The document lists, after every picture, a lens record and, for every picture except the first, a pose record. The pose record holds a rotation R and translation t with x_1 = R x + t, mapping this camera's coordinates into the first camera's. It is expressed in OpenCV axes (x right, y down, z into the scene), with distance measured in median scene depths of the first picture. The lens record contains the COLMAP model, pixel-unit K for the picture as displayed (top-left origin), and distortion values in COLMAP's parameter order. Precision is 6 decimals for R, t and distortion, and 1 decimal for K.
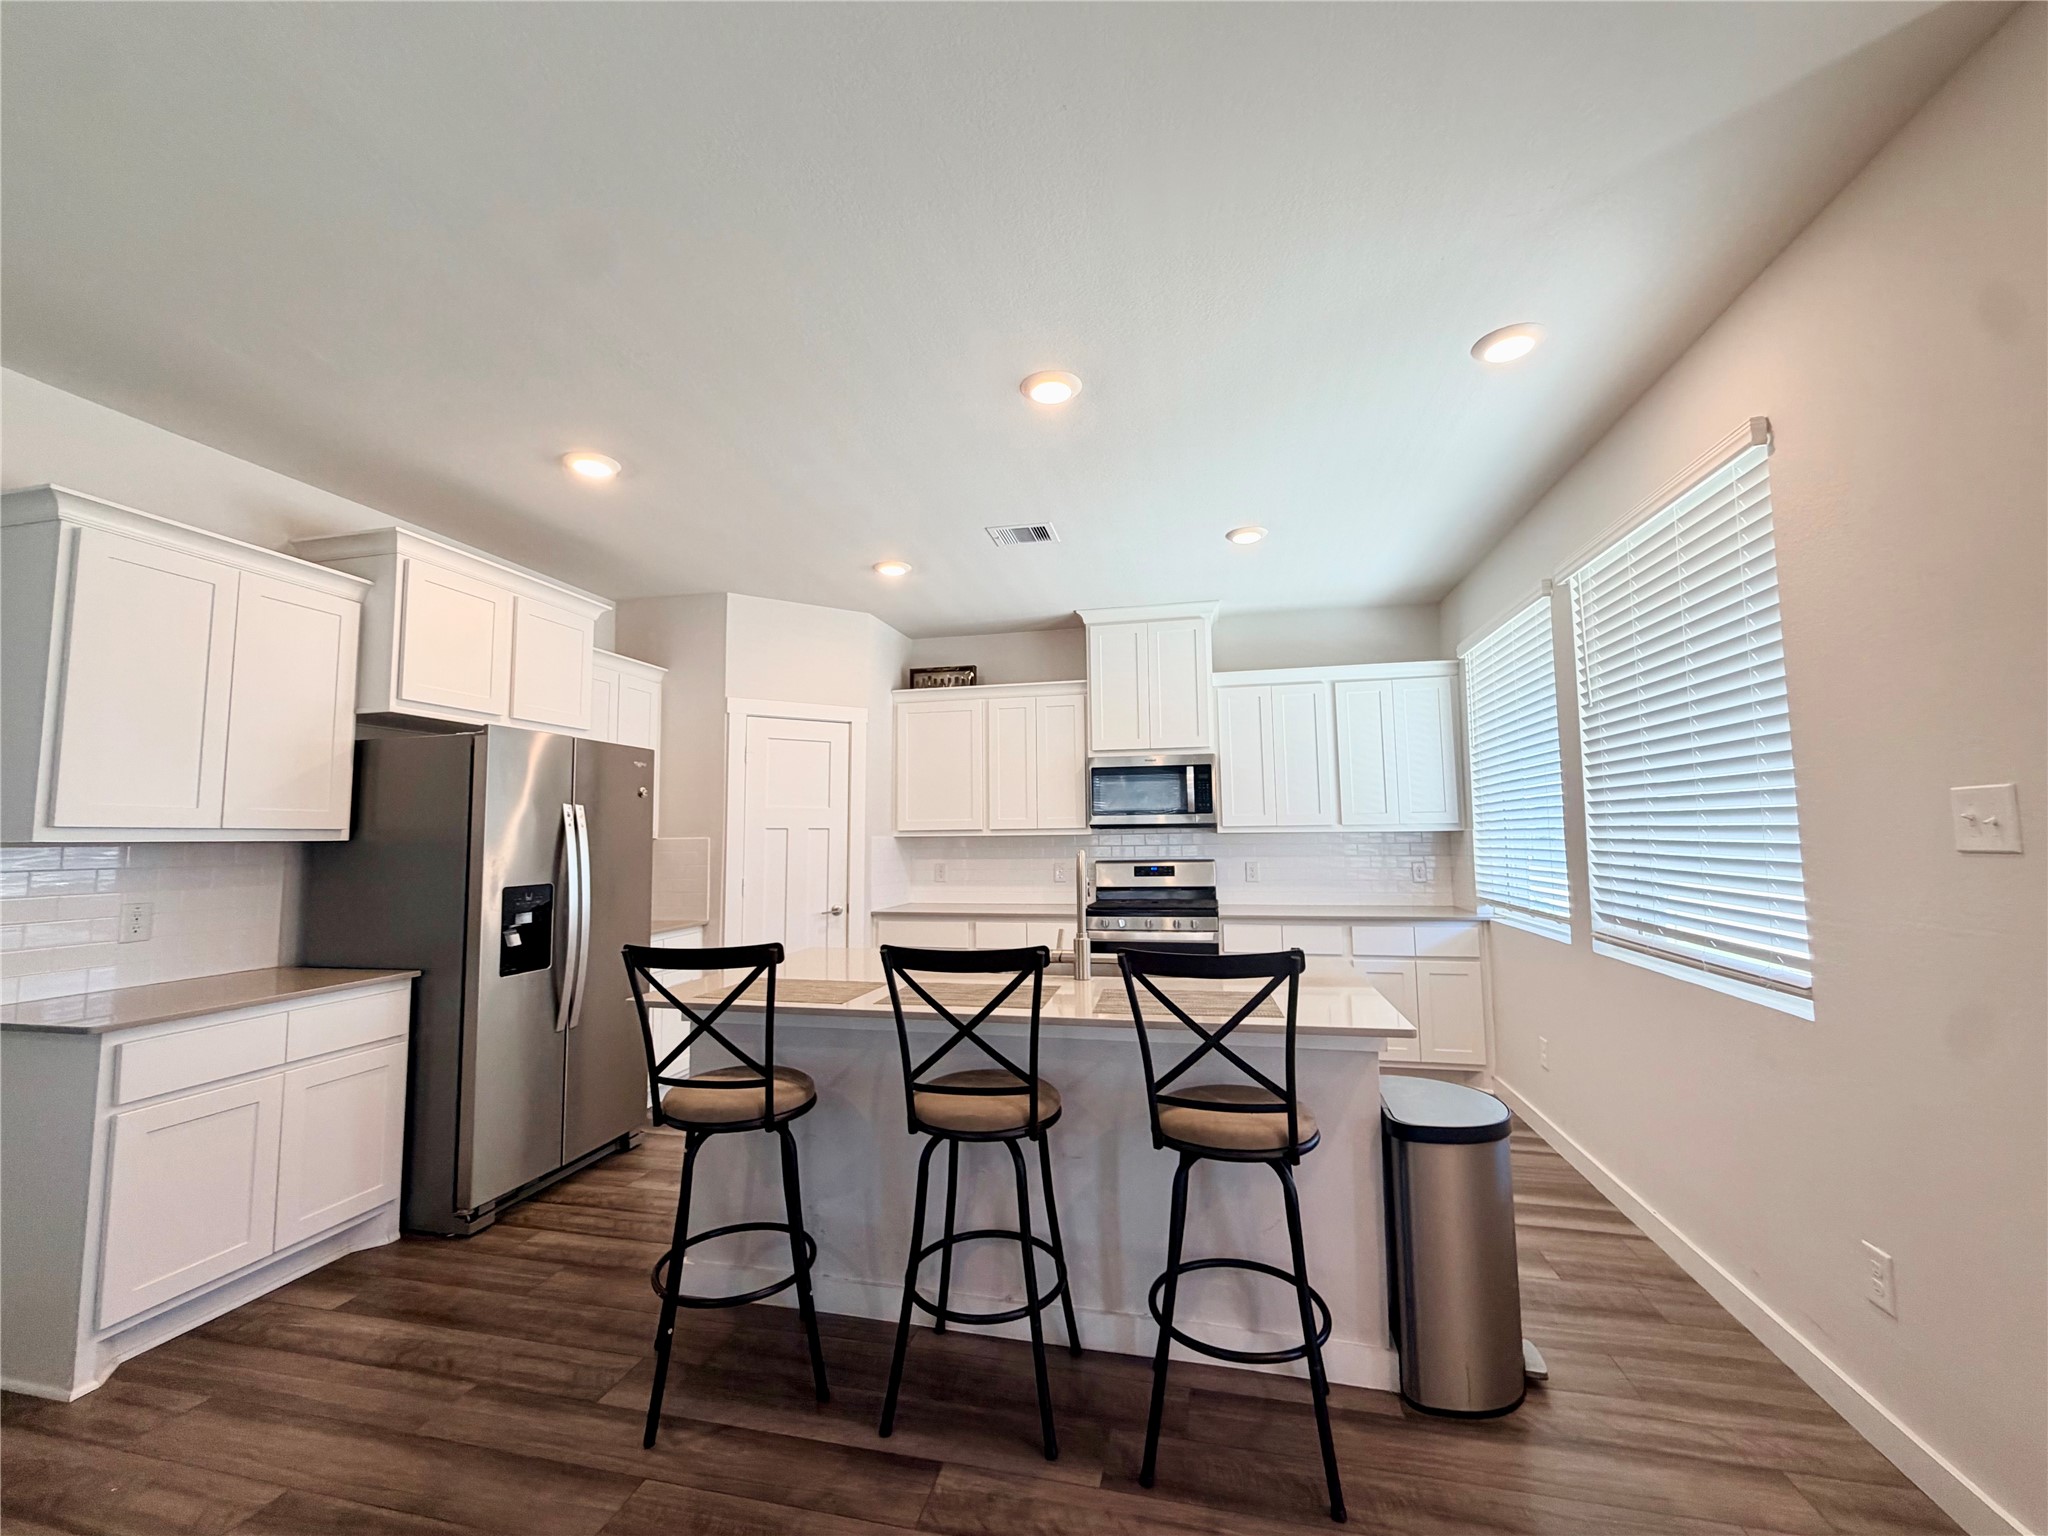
lens RADIAL K [[820.0, 0, 1018.0], [0, 820.0, 772.0], [0, 0, 1]] dist [0.002510, -0.000329]
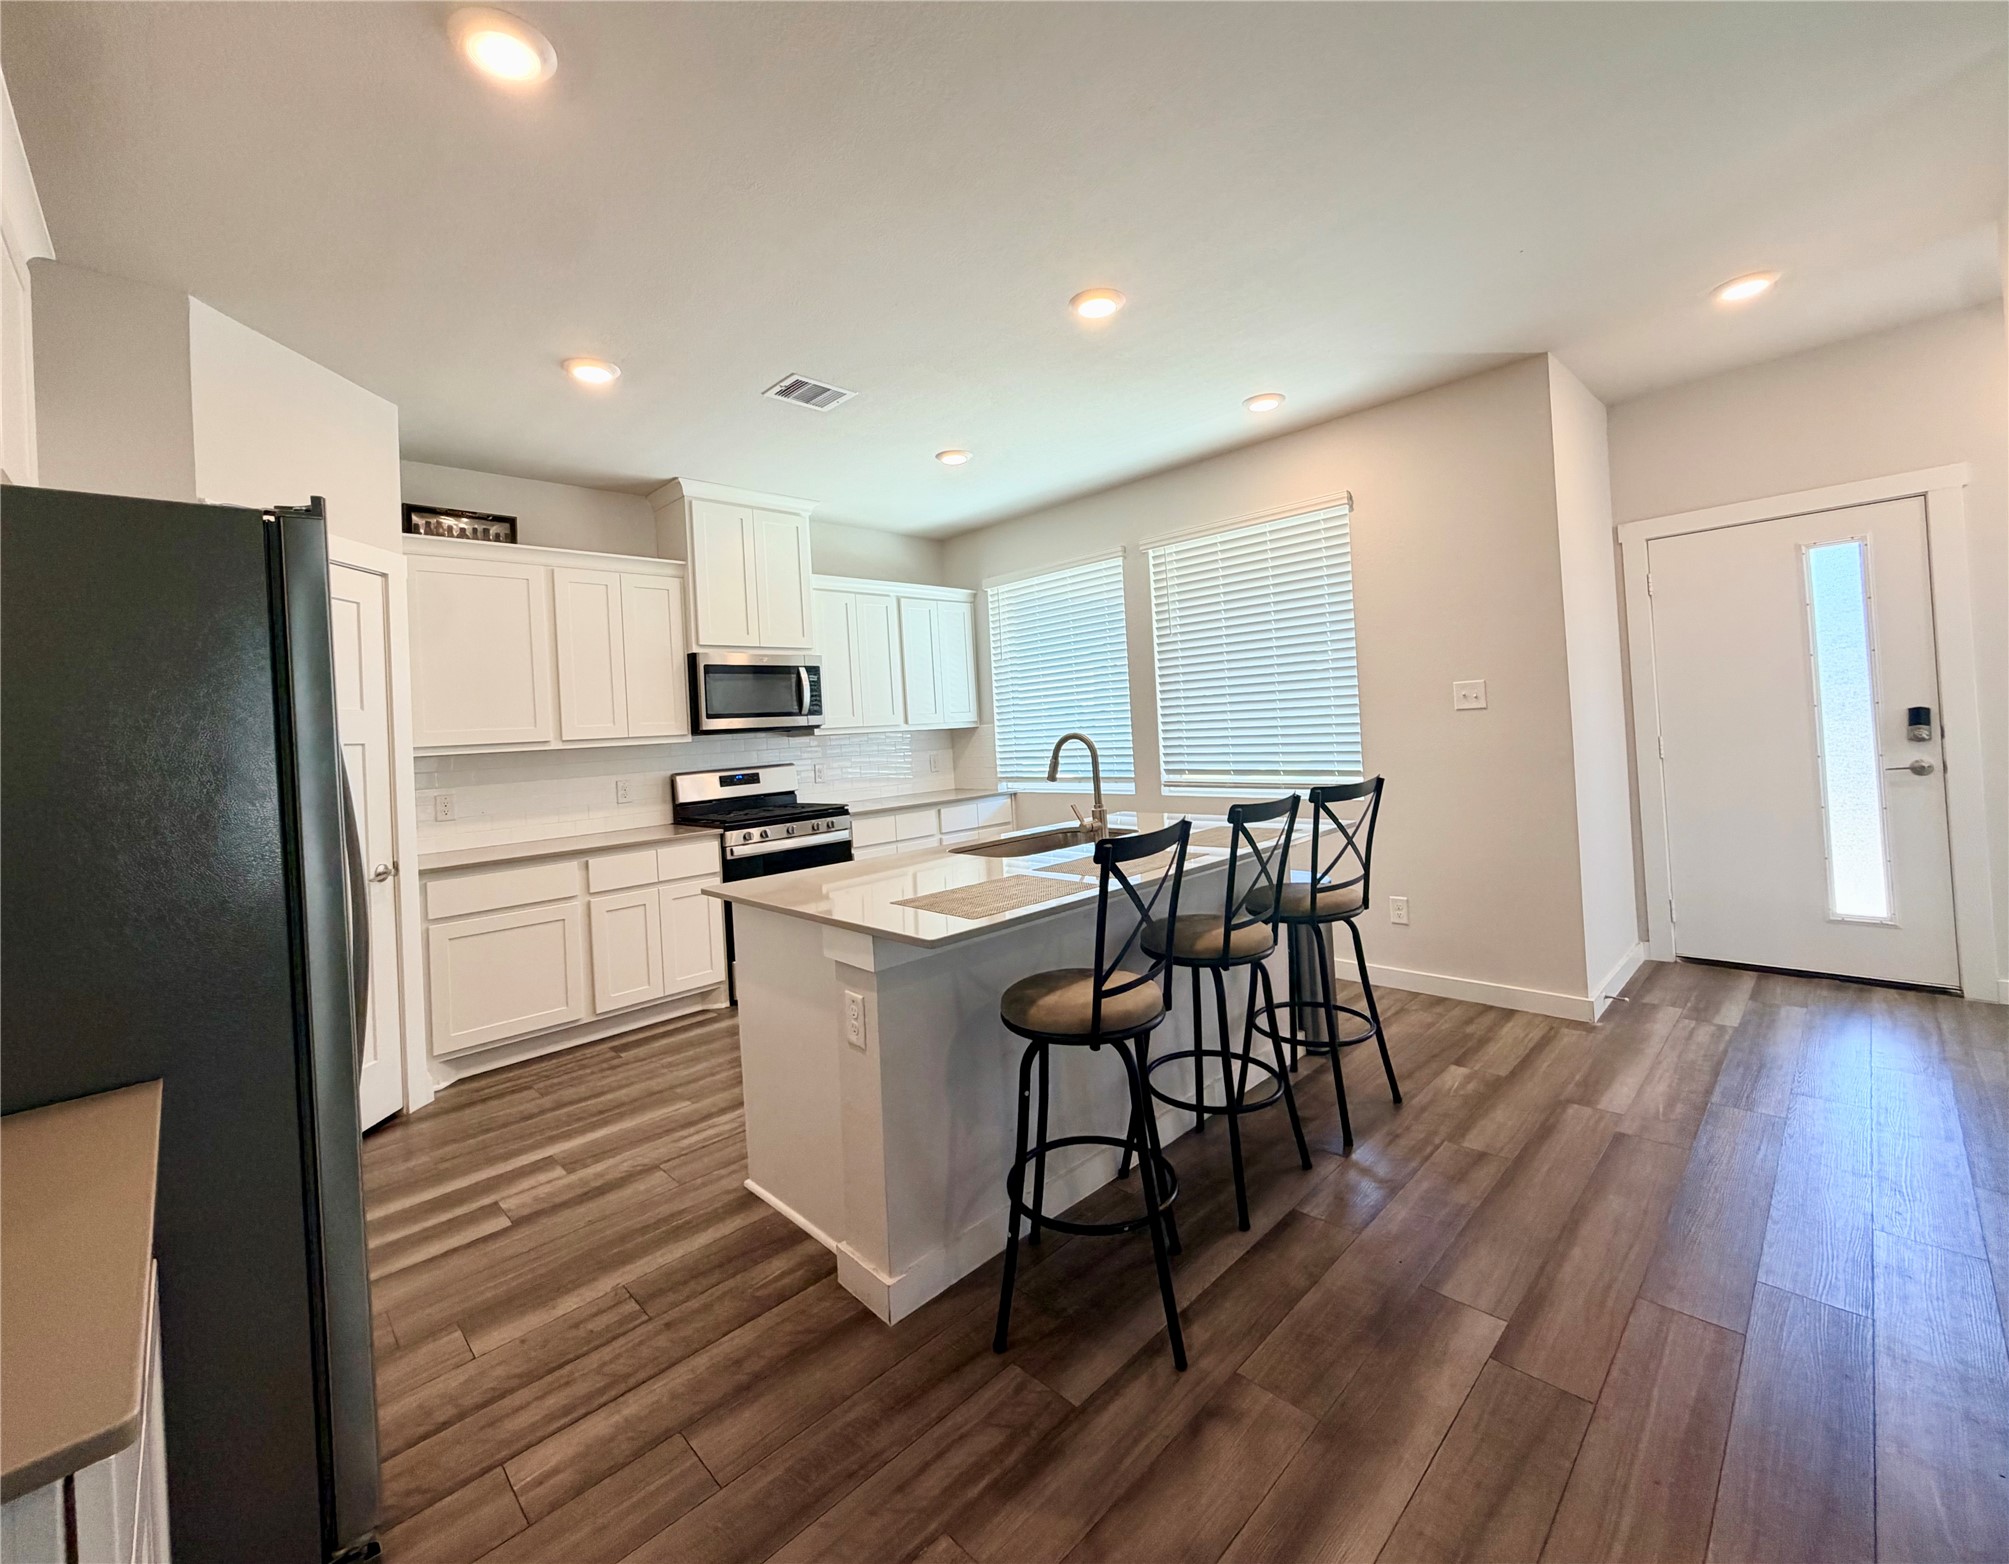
lens RADIAL K [[843.8, 0, 1002.6], [0, 843.8, 717.4], [0, 0, 1]] dist [0.001189, -0.000446]
pose [[0.538300, -0.007839, 0.842717, -0.511228], [-0.015814, 0.999687, 0.019401, 0.029735], [-0.842605, -0.023771, 0.538007, 0.257843]]
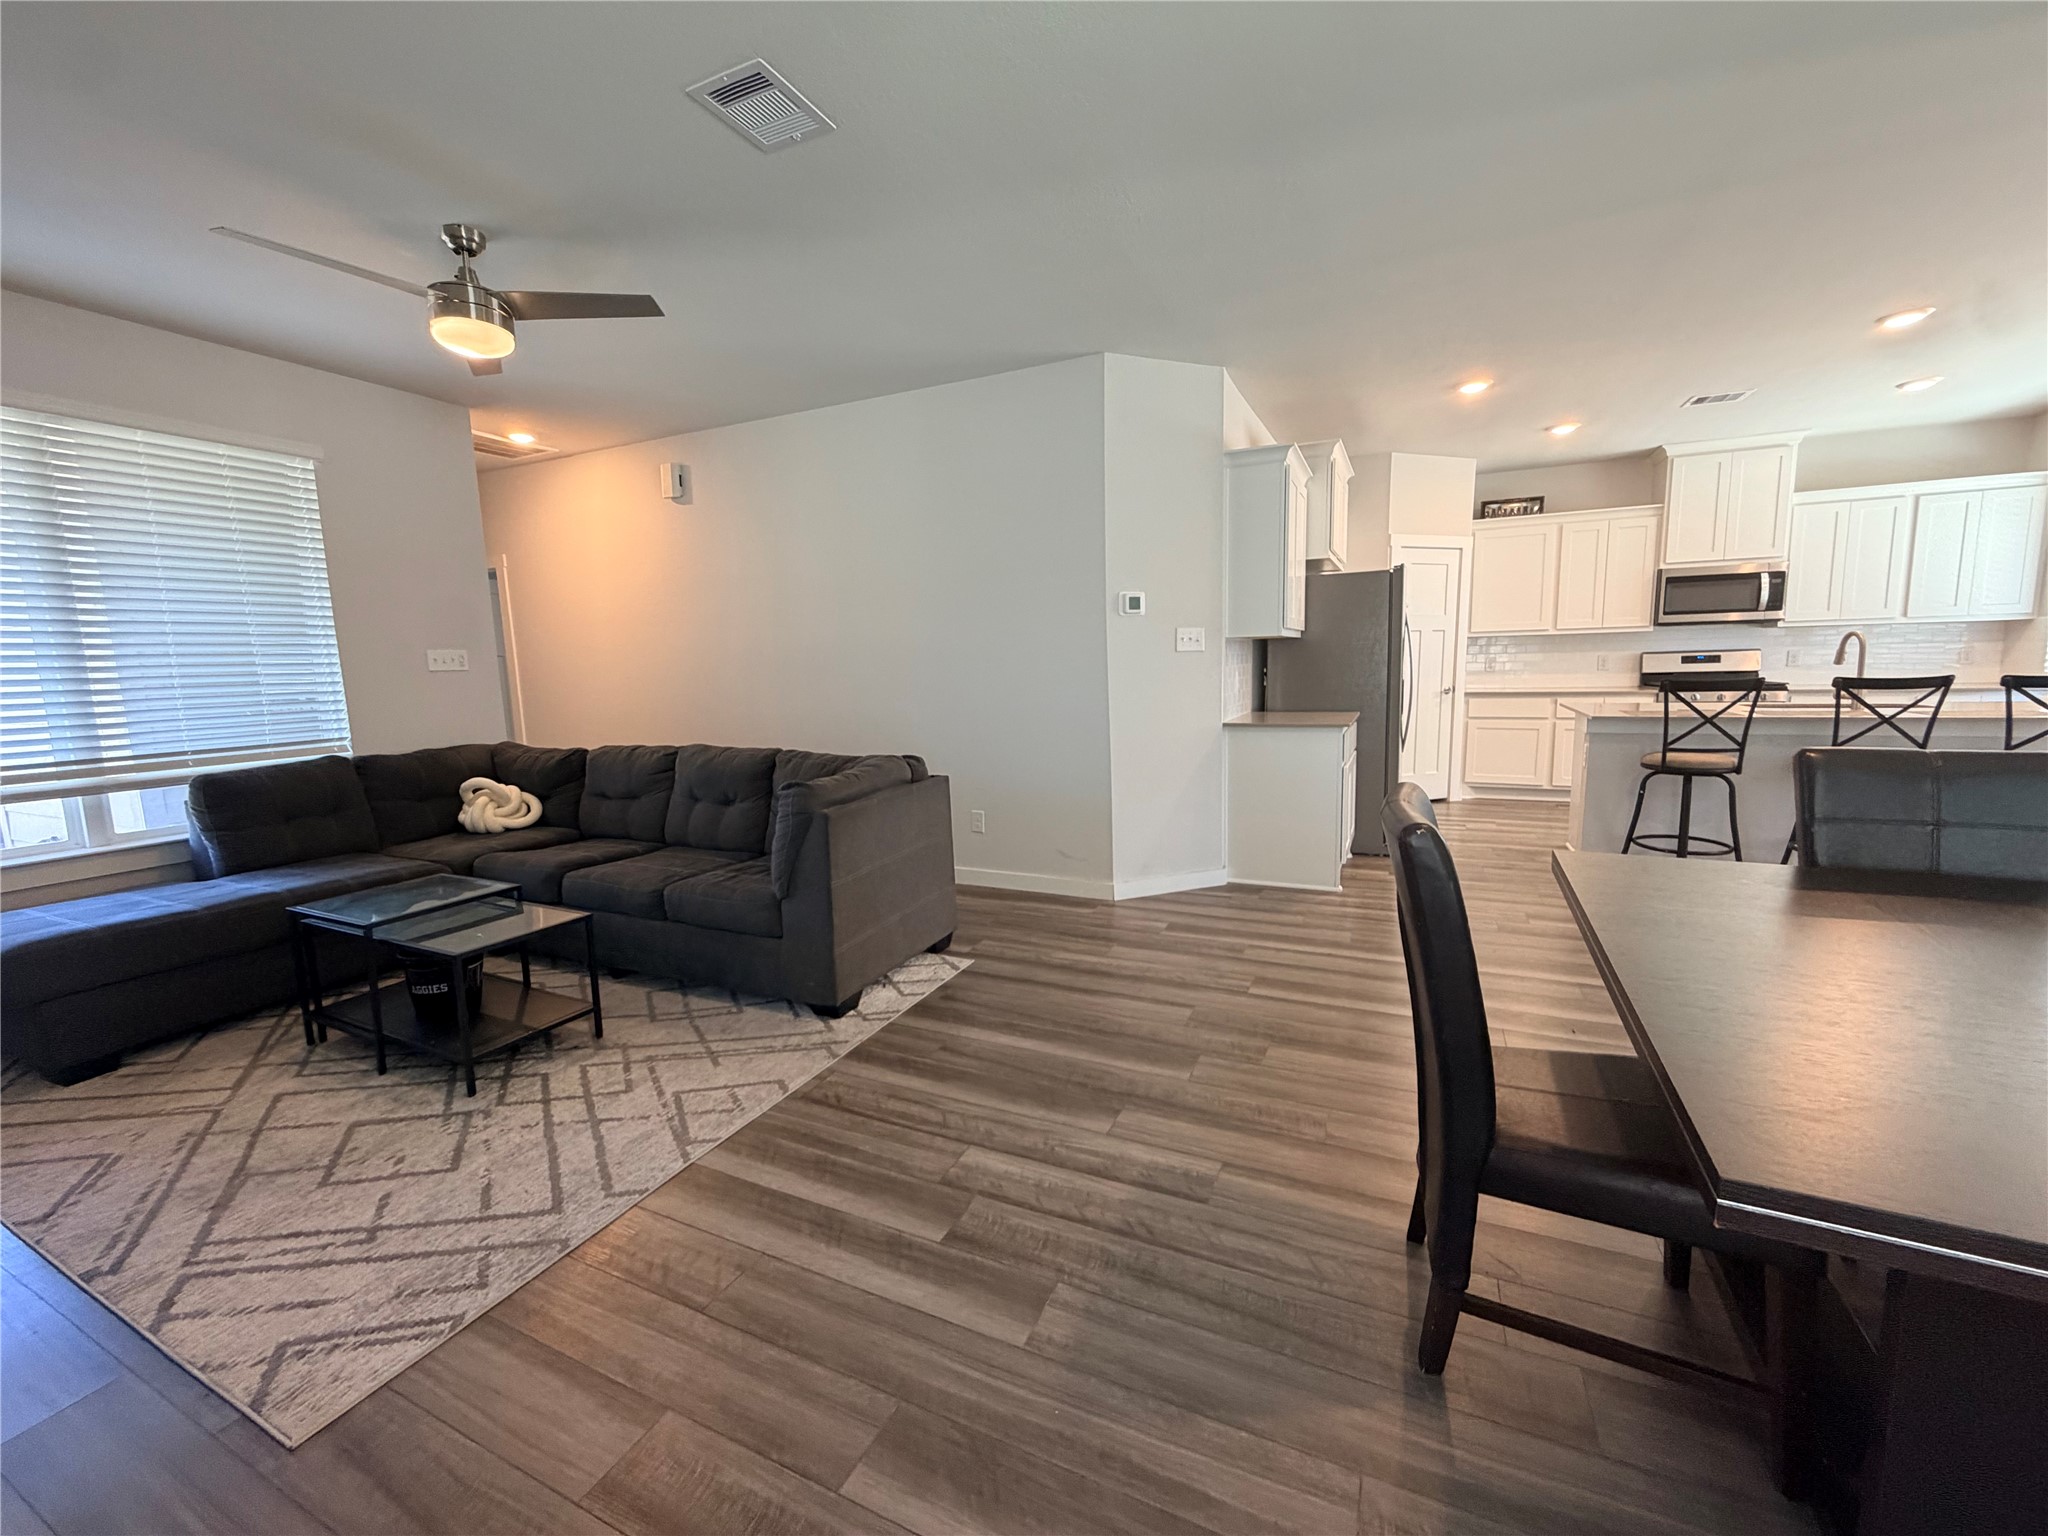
lens RADIAL K [[820.0, 0, 1017.4], [0, 820.0, 767.2], [0, 0, 1]] dist [0.002510, -0.000329]
pose [[0.977793, 0.012611, -0.209193, -0.641016], [0.032483, 0.977005, 0.210728, -0.018885], [0.207040, -0.212844, 0.954899, -0.495964]]
